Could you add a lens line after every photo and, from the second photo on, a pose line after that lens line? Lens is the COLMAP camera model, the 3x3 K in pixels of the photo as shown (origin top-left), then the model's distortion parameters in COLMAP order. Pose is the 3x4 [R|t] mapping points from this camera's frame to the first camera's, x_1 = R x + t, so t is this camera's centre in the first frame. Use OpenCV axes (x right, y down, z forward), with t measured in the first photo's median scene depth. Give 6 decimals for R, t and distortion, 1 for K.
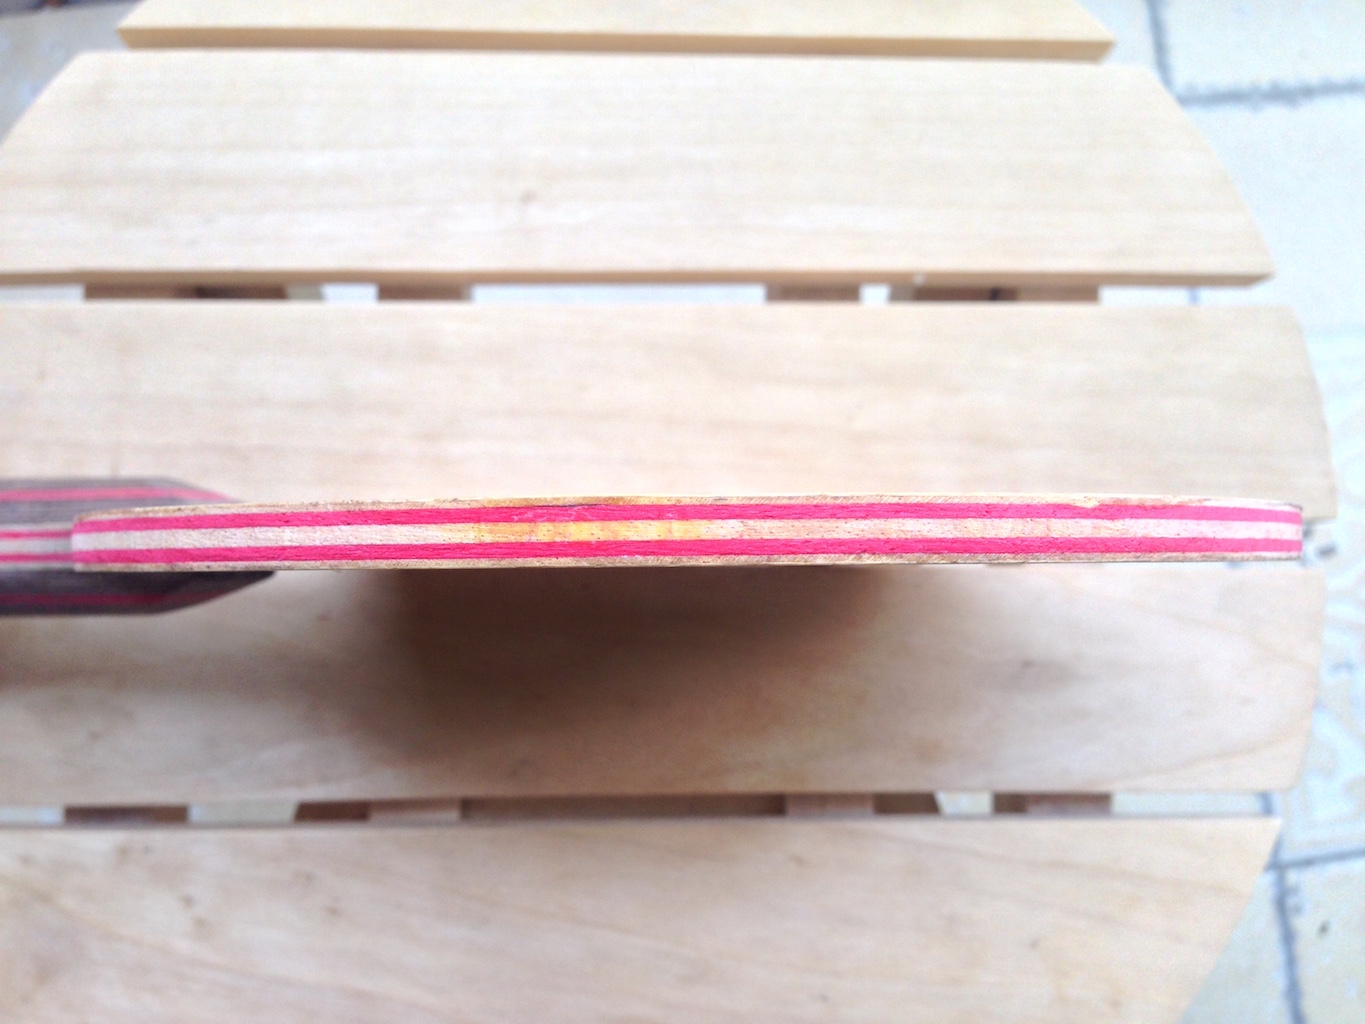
lens RADIAL K [[1344.2, 0, 680.5], [0, 1344.2, 516.2], [0, 0, 1]] dist [0.135317, -0.362875]
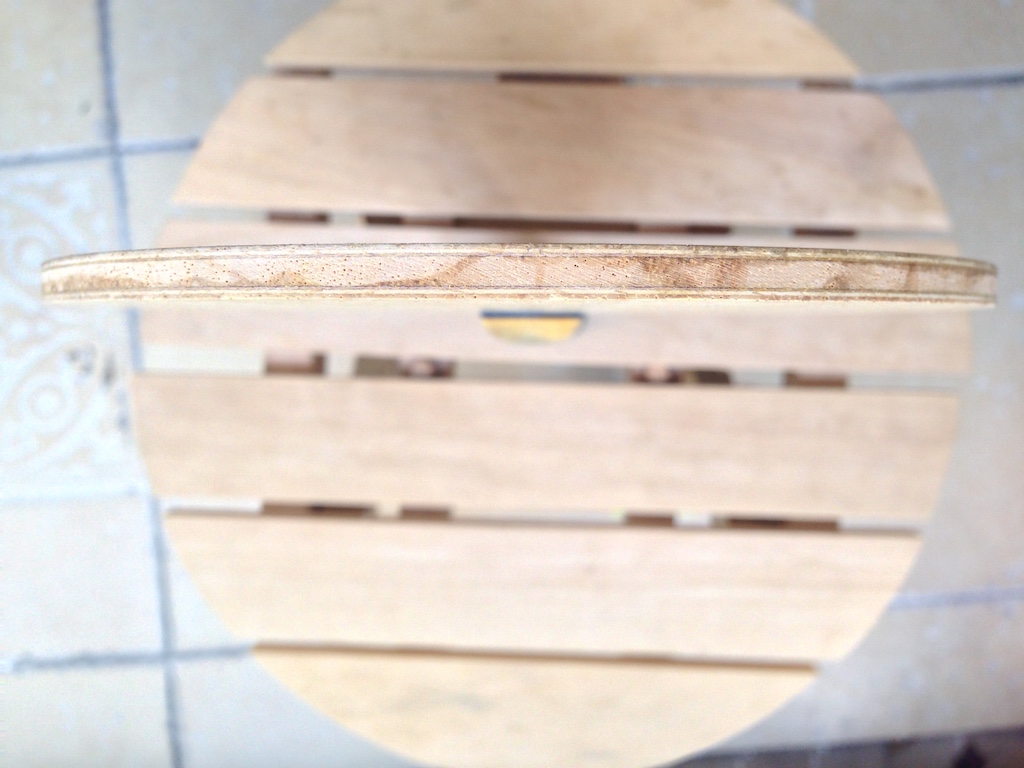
lens RADIAL K [[1020.6, 0, 530.5], [0, 1020.6, 380.4], [0, 0, 1]] dist [0.121541, -0.395950]
pose [[-0.998882, -0.033453, -0.033394, 0.017675], [0.032510, -0.999068, 0.028394, -0.028862], [-0.034312, 0.027277, 0.999039, -0.333046]]
